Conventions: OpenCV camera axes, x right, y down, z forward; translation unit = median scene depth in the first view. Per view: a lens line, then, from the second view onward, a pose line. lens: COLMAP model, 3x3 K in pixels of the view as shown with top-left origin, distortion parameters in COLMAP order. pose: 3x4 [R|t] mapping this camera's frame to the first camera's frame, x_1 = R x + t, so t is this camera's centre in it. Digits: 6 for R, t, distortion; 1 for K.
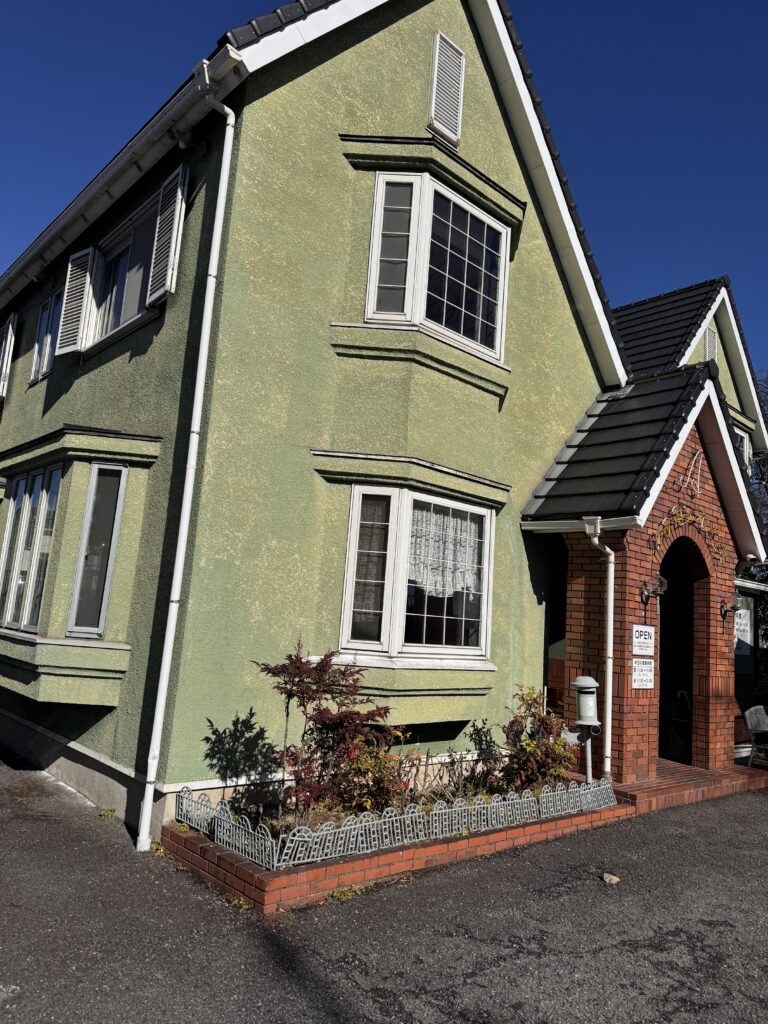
lens RADIAL K [[725.7, 0, 384.0], [0, 725.7, 512.0], [0, 0, 1]] dist [0.032629, -0.005298]
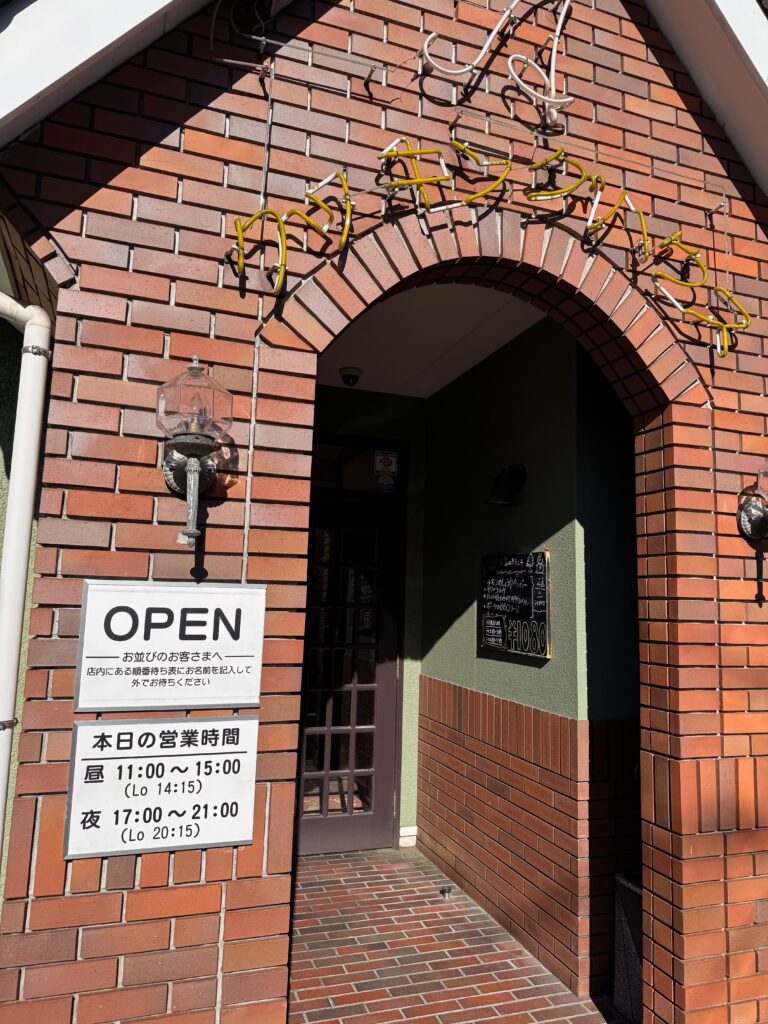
lens RADIAL K [[725.7, 0, 384.0], [0, 725.7, 512.0], [0, 0, 1]] dist [0.032629, -0.005298]
pose [[0.919181, -0.101342, -0.380573, 0.587673], [0.104163, 0.994472, -0.013236, 0.160661], [0.379811, -0.027475, 0.924656, 0.907264]]
